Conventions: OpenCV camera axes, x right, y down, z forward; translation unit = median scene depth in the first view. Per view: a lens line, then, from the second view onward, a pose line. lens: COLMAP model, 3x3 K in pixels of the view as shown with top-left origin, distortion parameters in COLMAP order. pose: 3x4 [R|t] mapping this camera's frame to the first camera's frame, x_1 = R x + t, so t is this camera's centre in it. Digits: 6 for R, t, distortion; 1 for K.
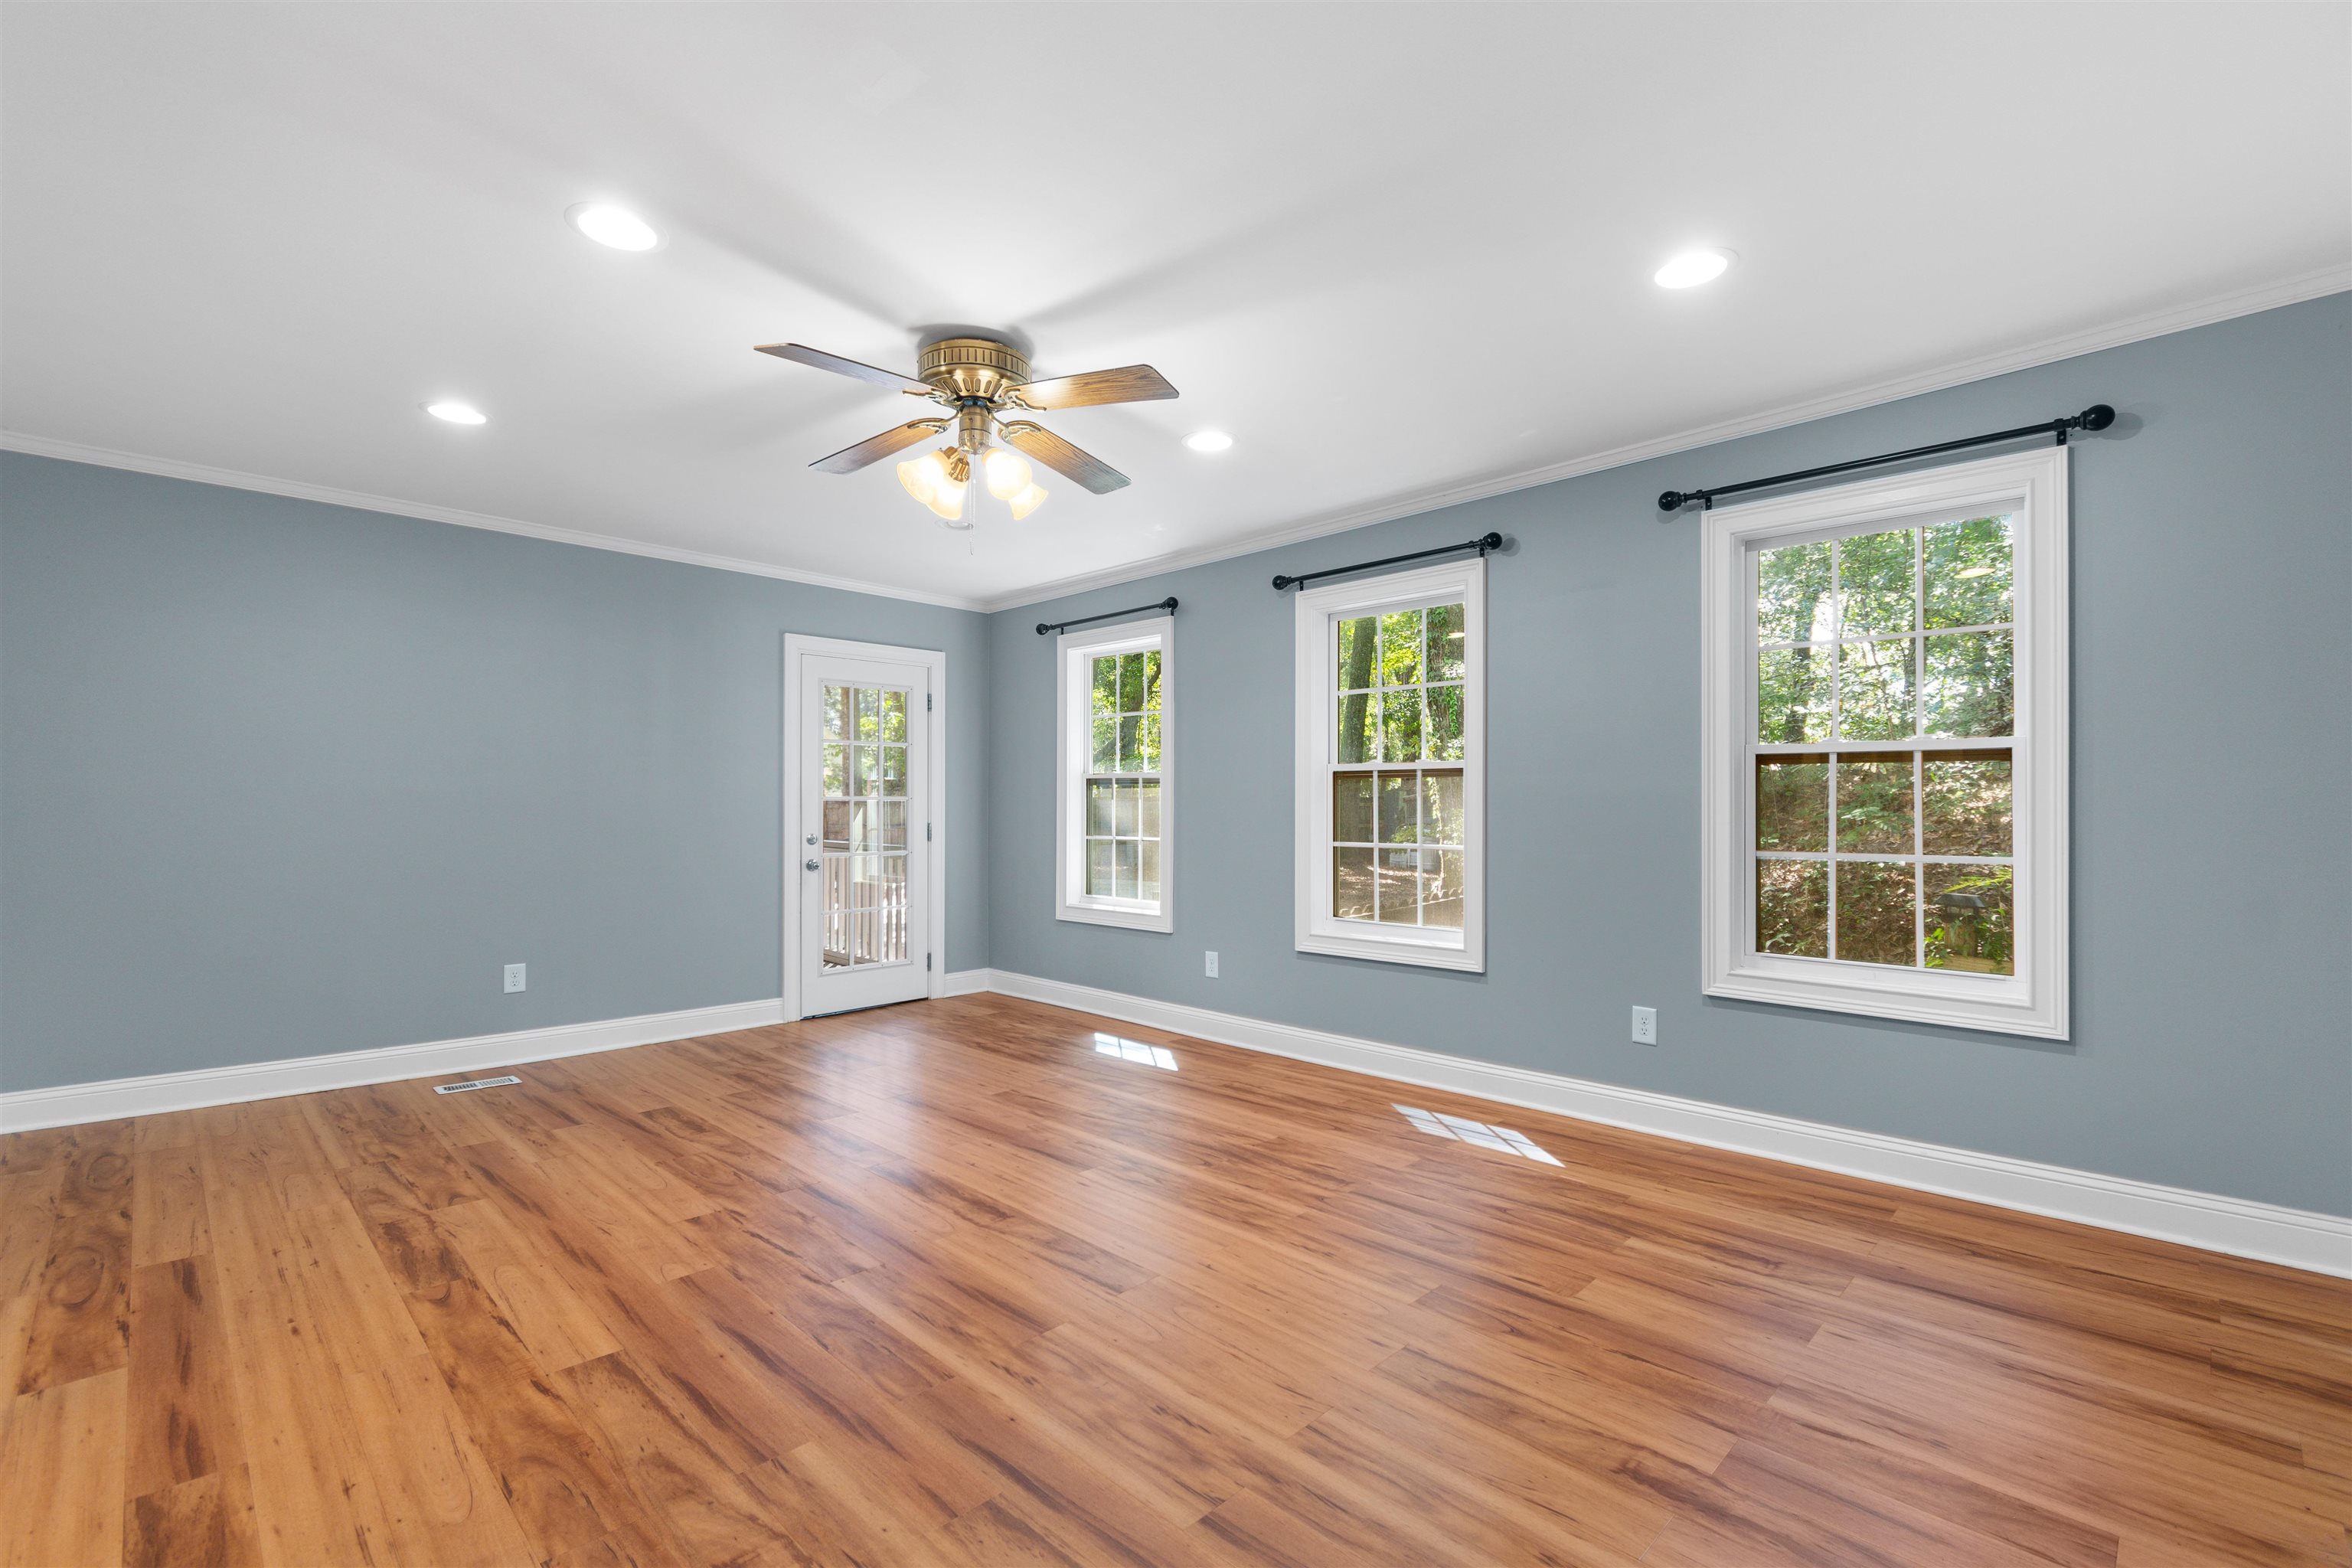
lens RADIAL K [[1028.5, 0, 1186.7], [0, 1028.5, 795.9], [0, 0, 1]] dist [0.000248, -0.000234]
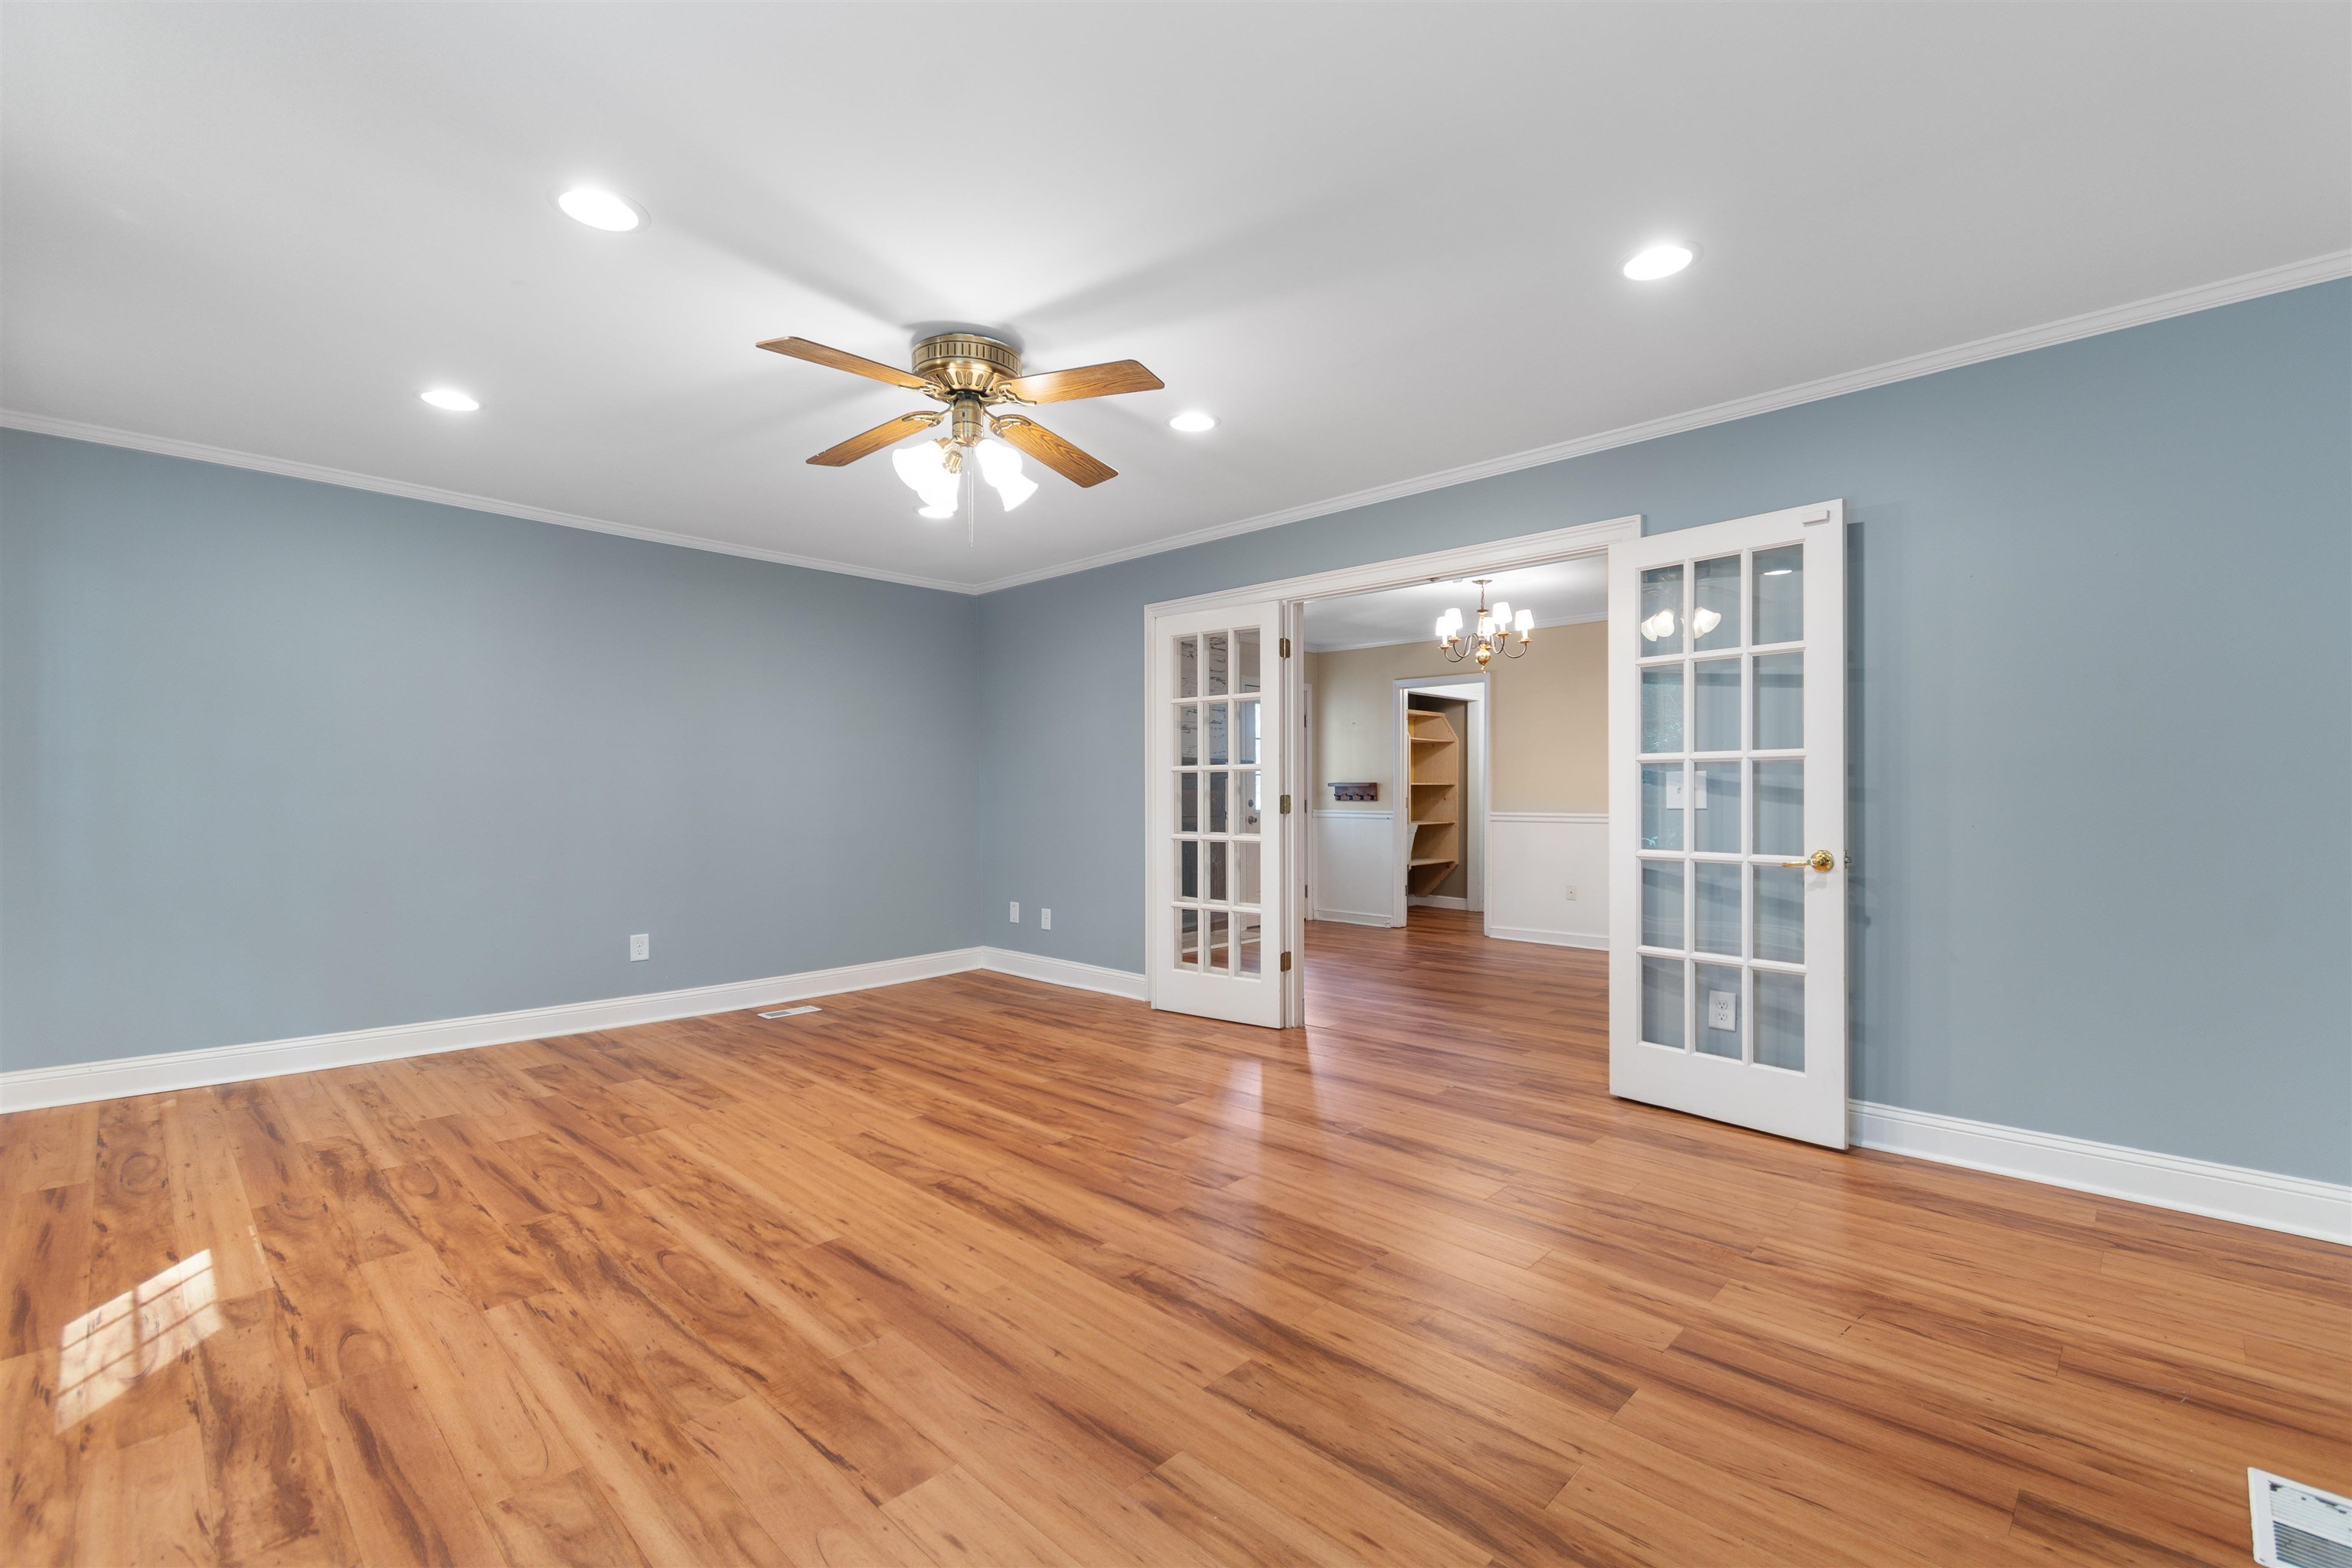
lens RADIAL K [[1028.5, 0, 1186.7], [0, 1028.5, 795.9], [0, 0, 1]] dist [0.000248, -0.000234]
pose [[-0.999916, 0.000574, -0.012932, -0.407860], [0.000609, 0.999996, -0.002670, 0.023858], [0.012930, -0.002678, -0.999913, 2.013448]]
